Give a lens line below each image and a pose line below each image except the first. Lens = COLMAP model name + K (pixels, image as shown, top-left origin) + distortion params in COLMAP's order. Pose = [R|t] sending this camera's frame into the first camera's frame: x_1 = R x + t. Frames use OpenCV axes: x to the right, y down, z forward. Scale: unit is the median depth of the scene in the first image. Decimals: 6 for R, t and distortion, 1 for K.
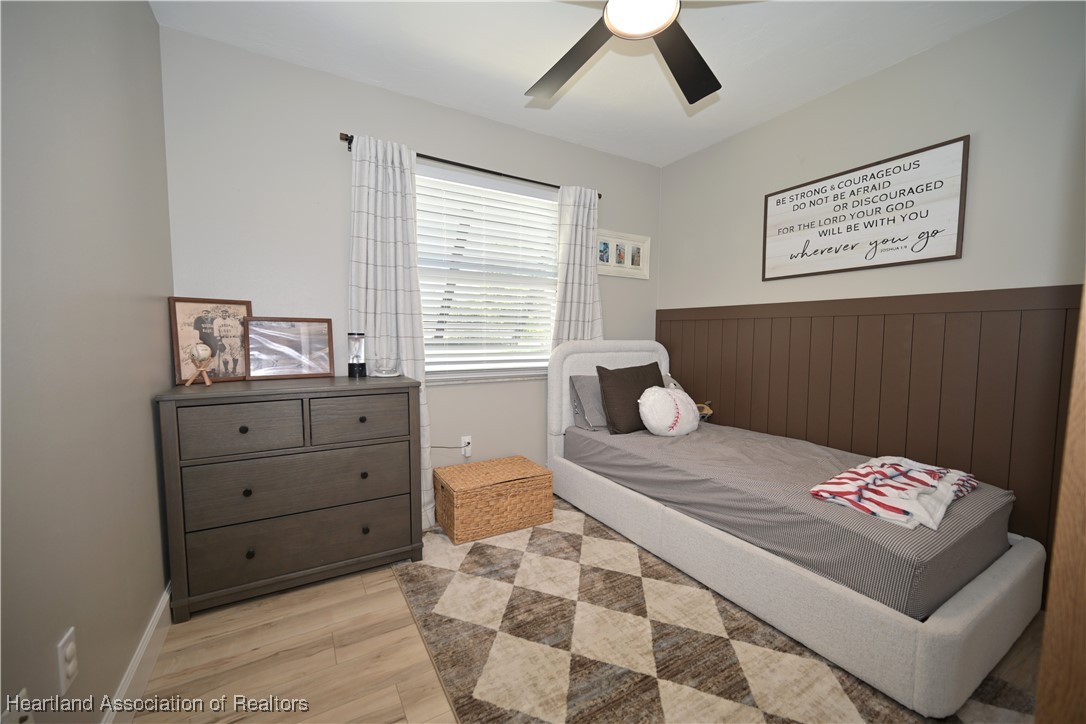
lens RADIAL K [[423.2, 0, 543.6], [0, 423.2, 363.3], [0, 0, 1]] dist [-0.003026, 0.000186]
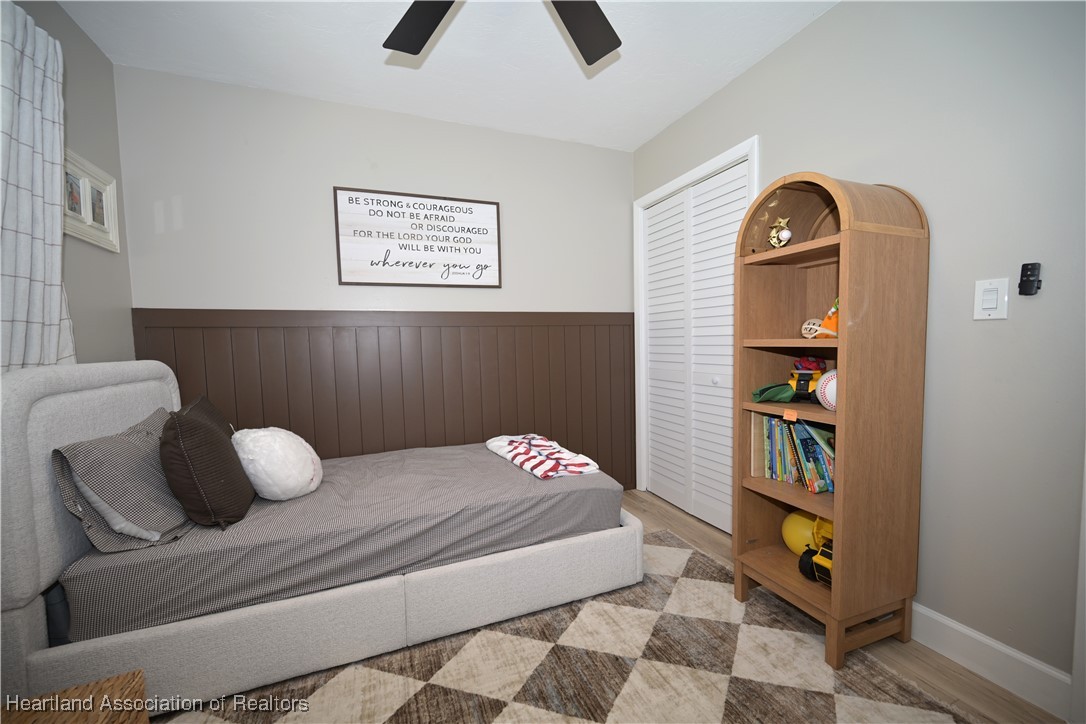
lens RADIAL K [[423.2, 0, 542.2], [0, 423.2, 365.2], [0, 0, 1]] dist [-0.003026, 0.000186]
pose [[0.154138, -0.062424, 0.986075, -0.364894], [0.090422, 0.994705, 0.048836, -0.041596], [-0.983903, 0.081635, 0.158966, 0.578119]]
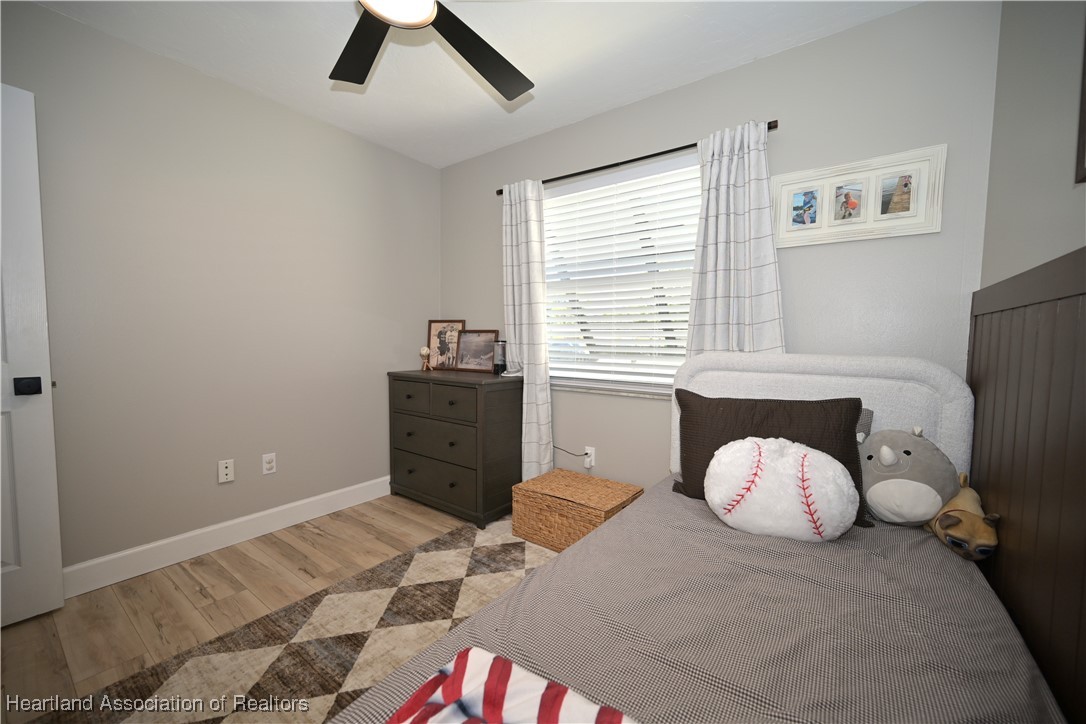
lens RADIAL K [[423.2, 0, 543.9], [0, 423.2, 363.3], [0, 0, 1]] dist [-0.003026, 0.000186]
pose [[0.394647, 0.052827, -0.917313, 0.817795], [-0.067591, 0.997310, 0.028355, -0.049219], [0.916343, 0.050811, 0.397156, 0.626719]]
